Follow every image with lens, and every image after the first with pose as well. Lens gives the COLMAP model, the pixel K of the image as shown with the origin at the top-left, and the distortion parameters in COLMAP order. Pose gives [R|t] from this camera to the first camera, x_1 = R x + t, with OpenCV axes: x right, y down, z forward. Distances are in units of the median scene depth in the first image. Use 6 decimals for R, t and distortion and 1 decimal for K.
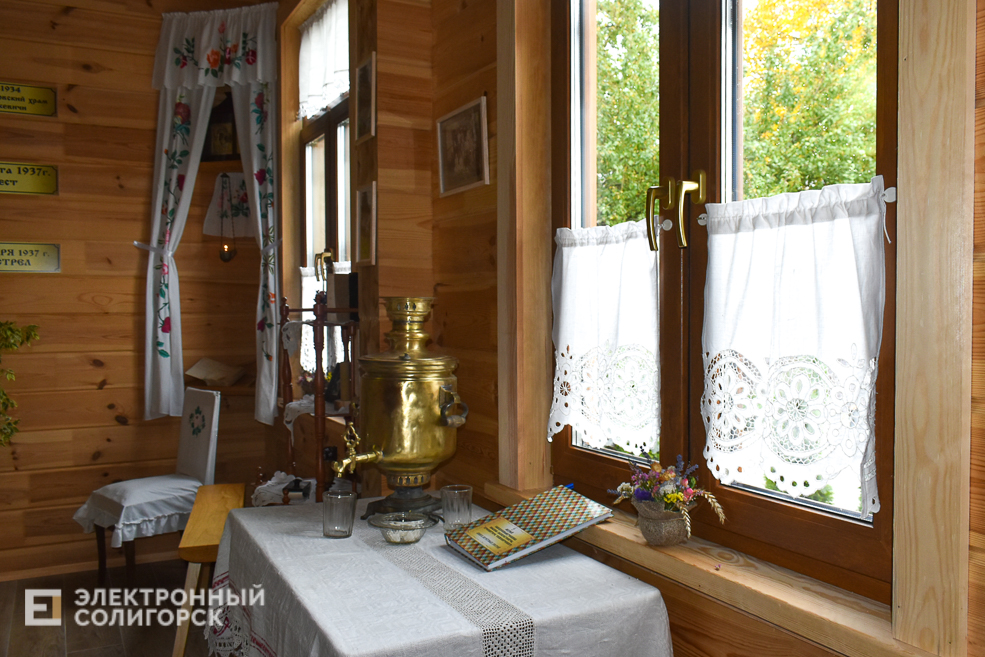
lens RADIAL K [[896.7, 0, 530.0], [0, 896.7, 336.5], [0, 0, 1]] dist [-0.006171, 0.005151]
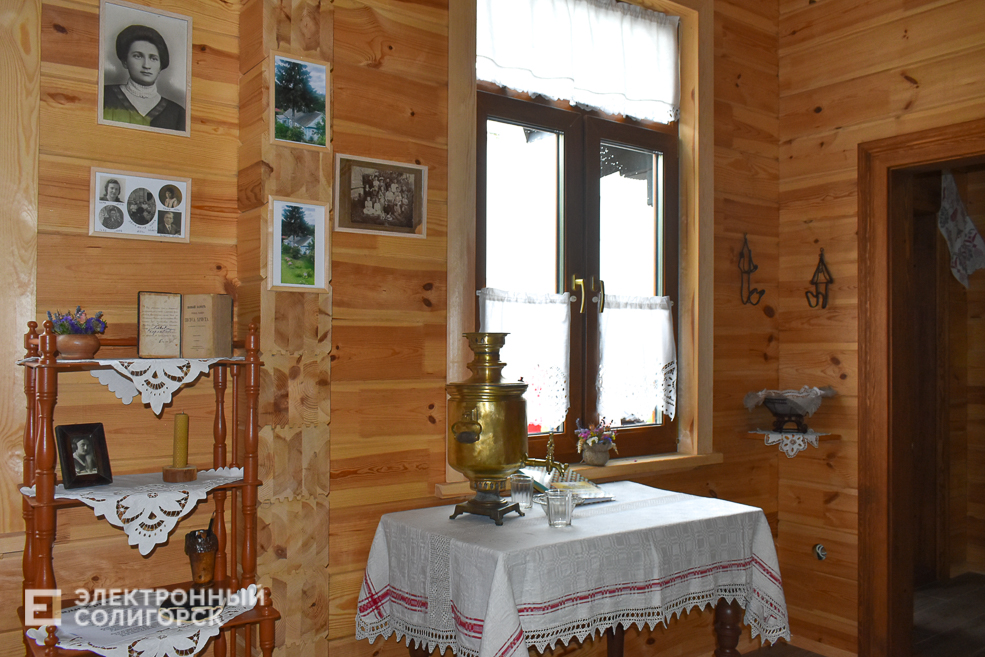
lens RADIAL K [[821.4, 0, 455.0], [0, 821.4, 333.4], [0, 0, 1]] dist [-0.009254, -0.001046]
pose [[-0.122535, 0.016354, 0.992329, -0.592880], [0.030115, 0.999465, -0.012753, -0.014510], [-0.992007, 0.028322, -0.122962, 0.569786]]
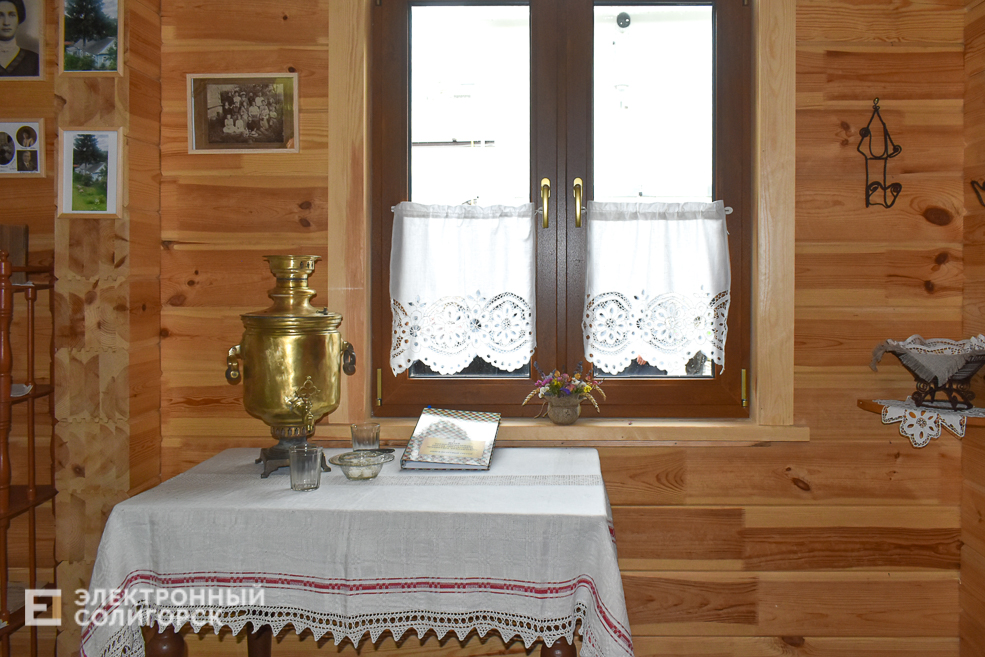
lens RADIAL K [[810.8, 0, 561.4], [0, 810.8, 267.5], [0, 0, 1]] dist [-0.011238, -0.000016]
pose [[0.481749, -0.000848, 0.876309, -0.393828], [0.027933, 0.999506, -0.014389, -0.003808], [-0.875864, 0.031410, 0.481535, 0.129033]]
